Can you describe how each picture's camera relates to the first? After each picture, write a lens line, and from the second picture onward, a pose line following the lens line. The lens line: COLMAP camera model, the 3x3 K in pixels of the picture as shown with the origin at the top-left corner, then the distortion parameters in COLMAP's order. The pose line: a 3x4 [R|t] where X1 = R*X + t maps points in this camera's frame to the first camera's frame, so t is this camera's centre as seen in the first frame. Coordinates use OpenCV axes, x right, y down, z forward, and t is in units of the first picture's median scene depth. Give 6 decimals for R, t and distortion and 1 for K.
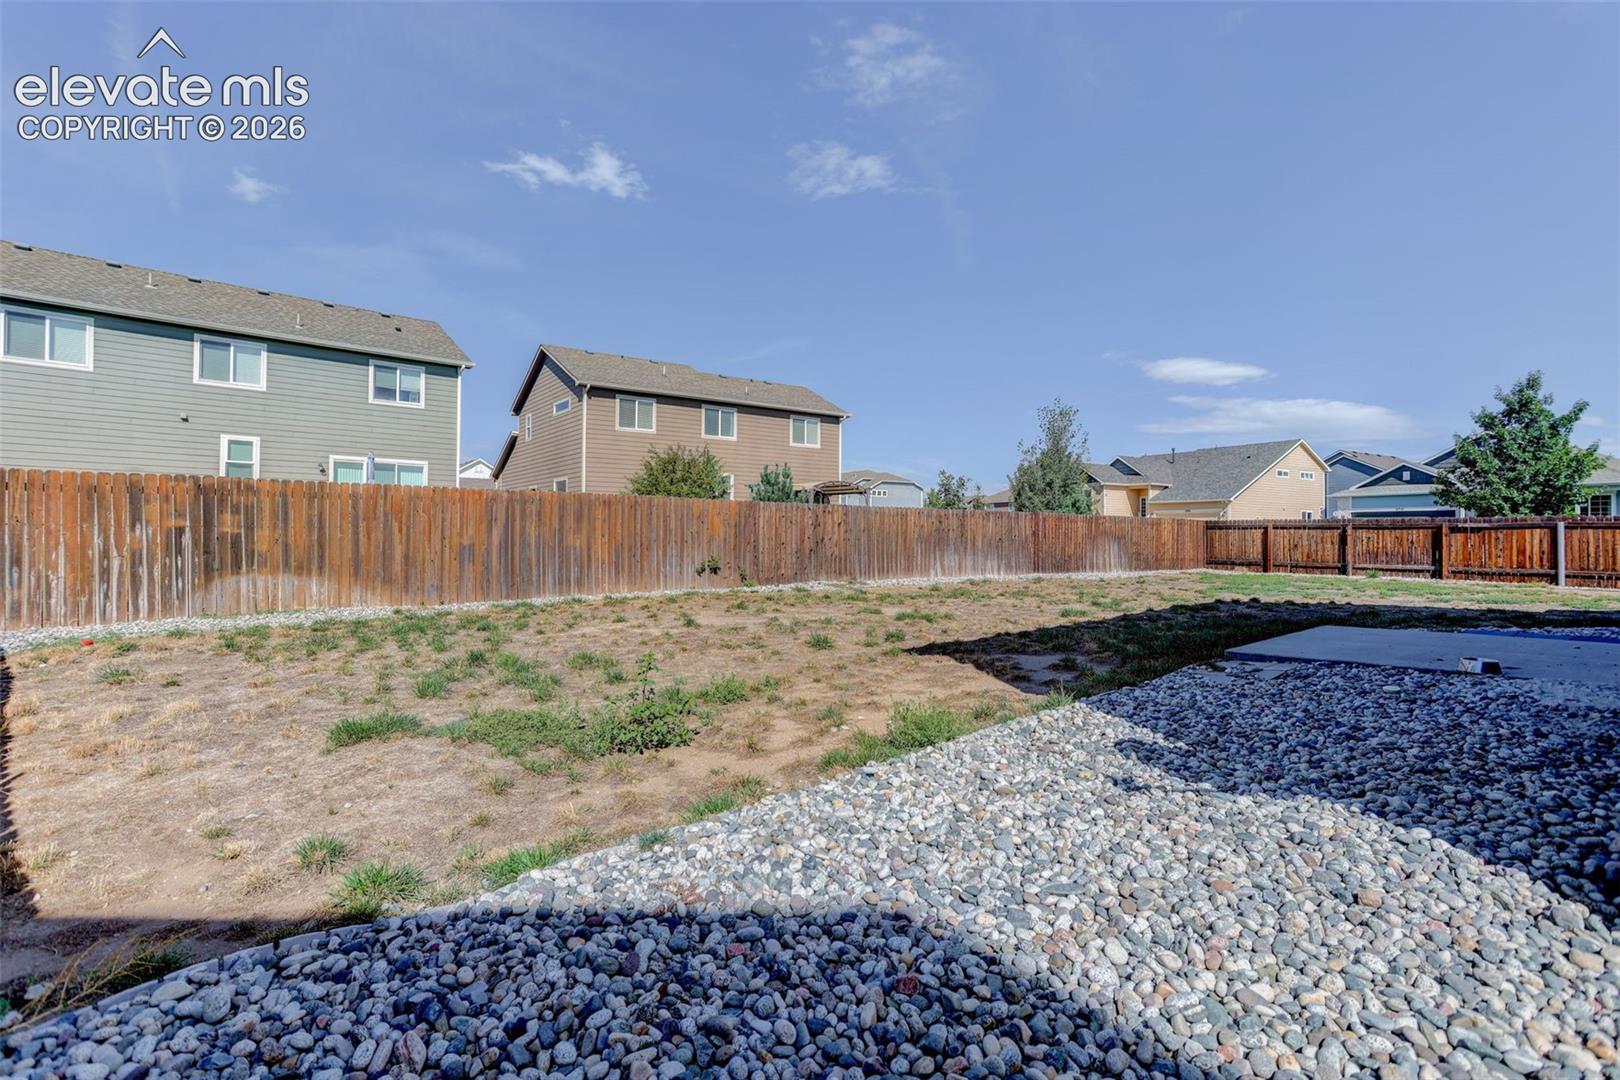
lens RADIAL K [[782.9, 0, 817.0], [0, 782.9, 534.7], [0, 0, 1]] dist [-0.016332, 0.007105]
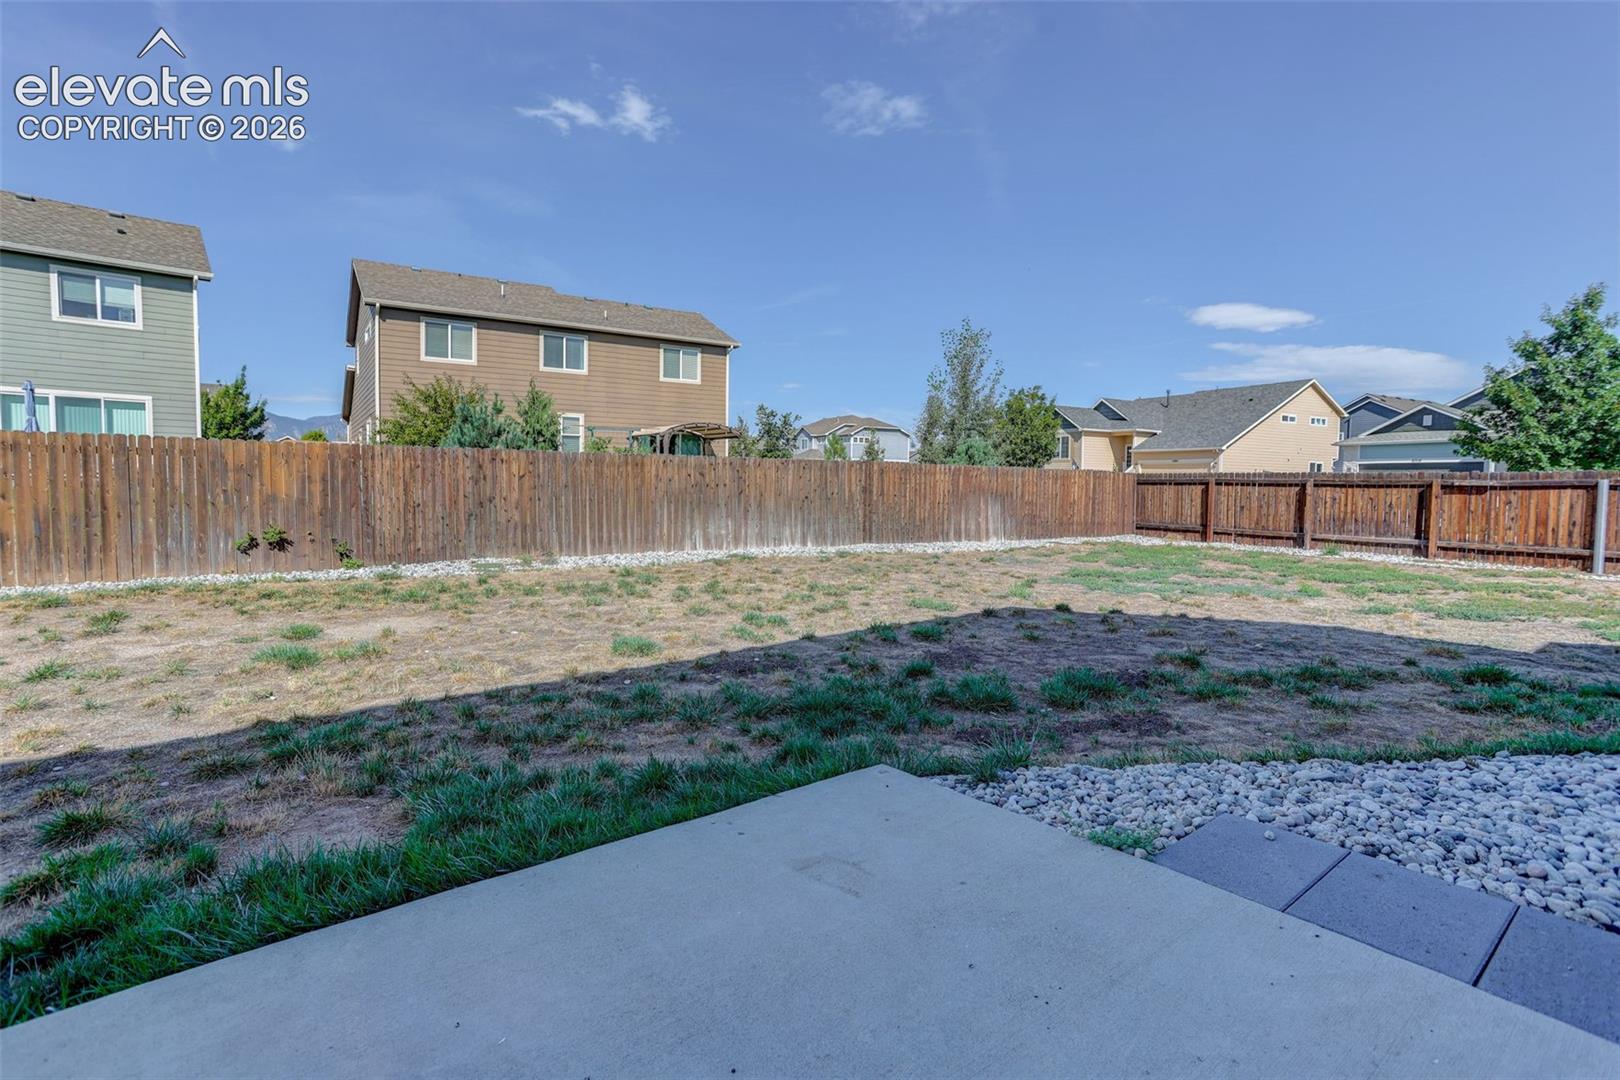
lens RADIAL K [[782.9, 0, 813.3], [0, 782.9, 515.8], [0, 0, 1]] dist [-0.016332, 0.007105]
pose [[0.998985, 0.007692, -0.044386, 0.218552], [-0.005864, 0.999135, 0.041159, -0.006082], [0.044664, -0.040857, 0.998166, 0.212157]]
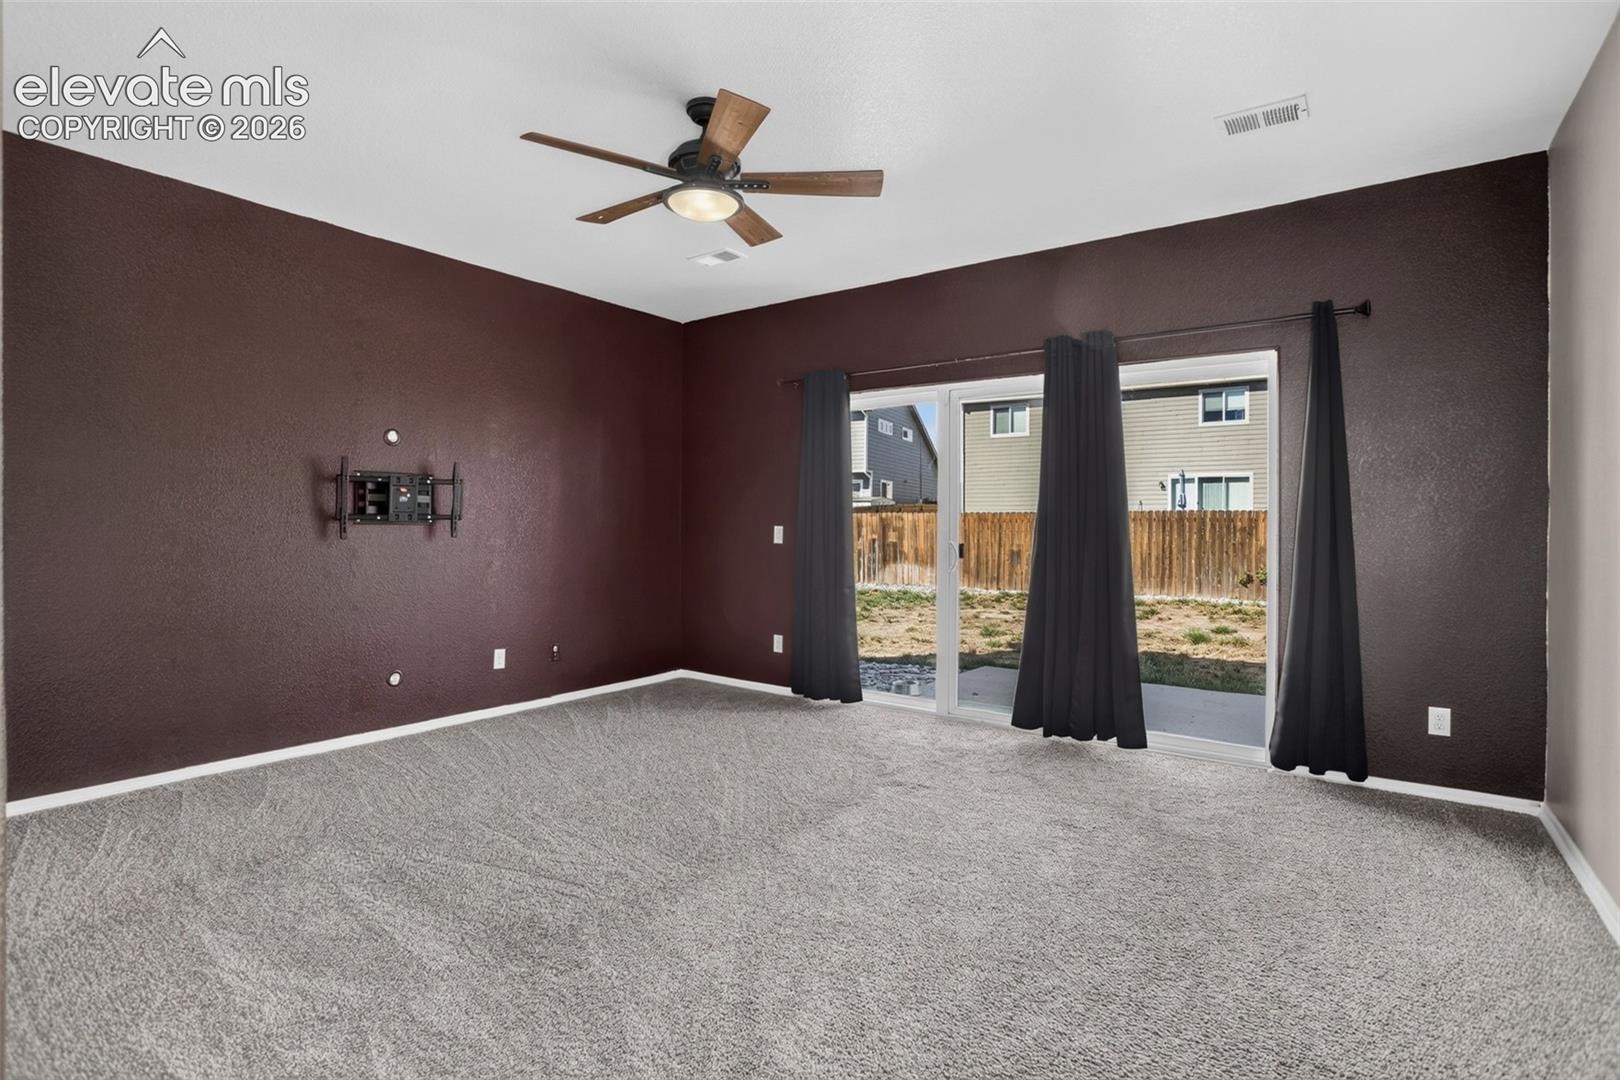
lens RADIAL K [[782.9, 0, 820.8], [0, 782.9, 542.8], [0, 0, 1]] dist [-0.016332, 0.007105]
pose [[0.237986, 0.016812, -0.971123, 0.410566], [0.002160, 0.999839, 0.017839, -0.013099], [0.971266, -0.006343, 0.237911, 0.140273]]
